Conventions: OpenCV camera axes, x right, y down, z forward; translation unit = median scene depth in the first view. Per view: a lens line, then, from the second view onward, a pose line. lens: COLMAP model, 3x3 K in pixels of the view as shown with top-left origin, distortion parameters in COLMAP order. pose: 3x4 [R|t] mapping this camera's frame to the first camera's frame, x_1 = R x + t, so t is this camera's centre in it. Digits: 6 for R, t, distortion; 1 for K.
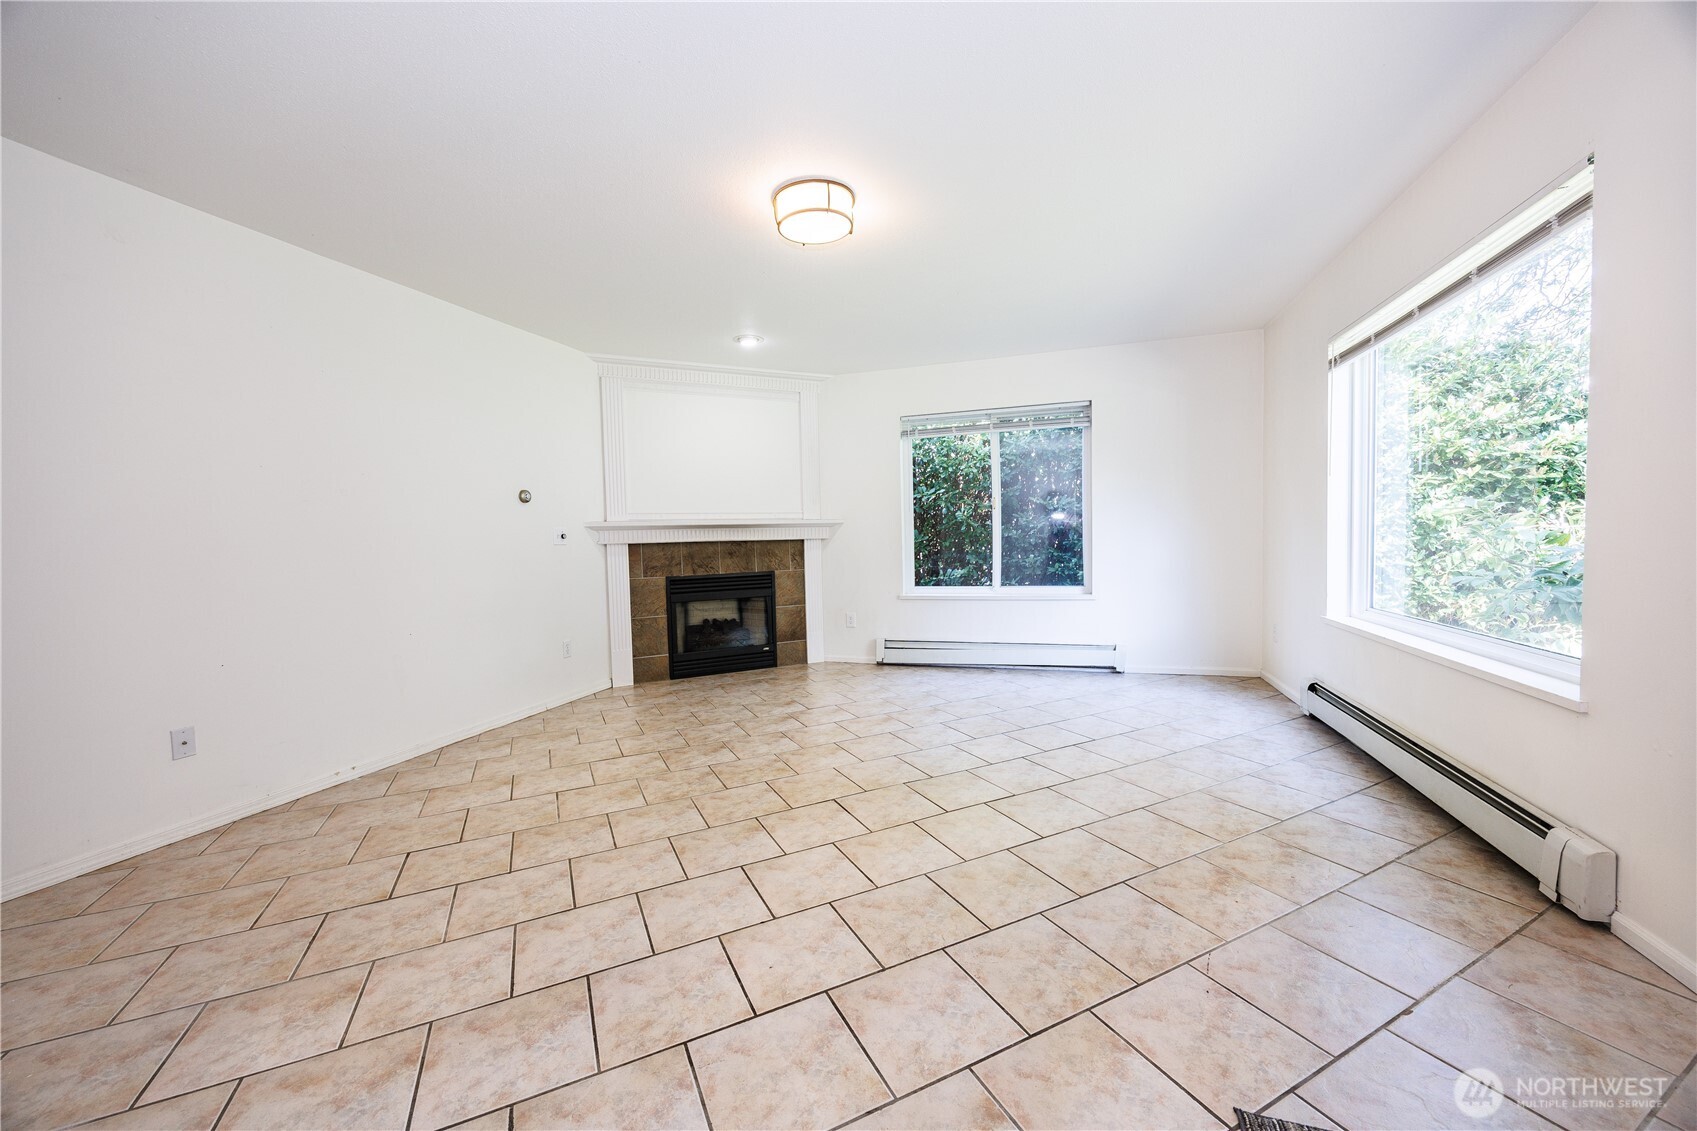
lens RADIAL K [[638.6, 0, 846.0], [0, 638.6, 566.0], [0, 0, 1]] dist [-0.001600, -0.000113]
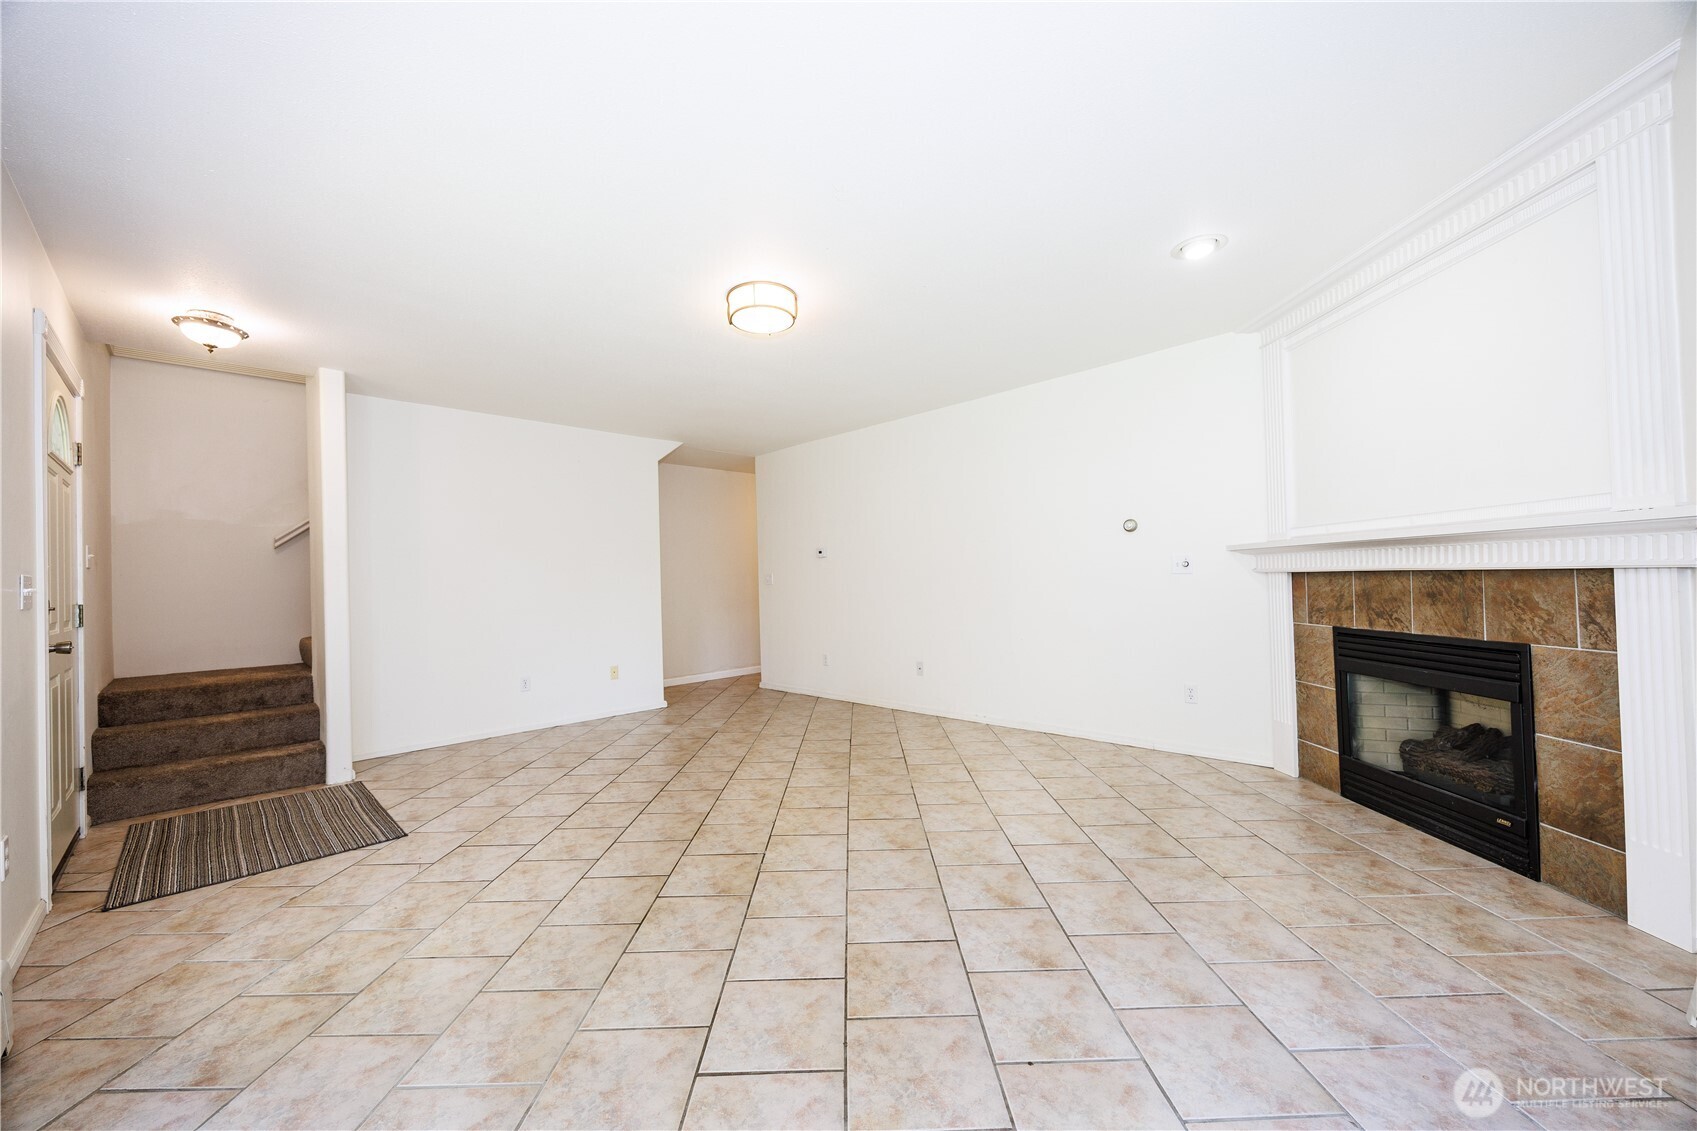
lens RADIAL K [[638.6, 0, 844.6], [0, 638.6, 567.4], [0, 0, 1]] dist [-0.001600, -0.000113]
pose [[-0.446602, 0.021523, -0.894474, 0.479506], [-0.000372, 0.999706, 0.024241, -0.054777], [0.894733, 0.011159, -0.446463, 0.845954]]
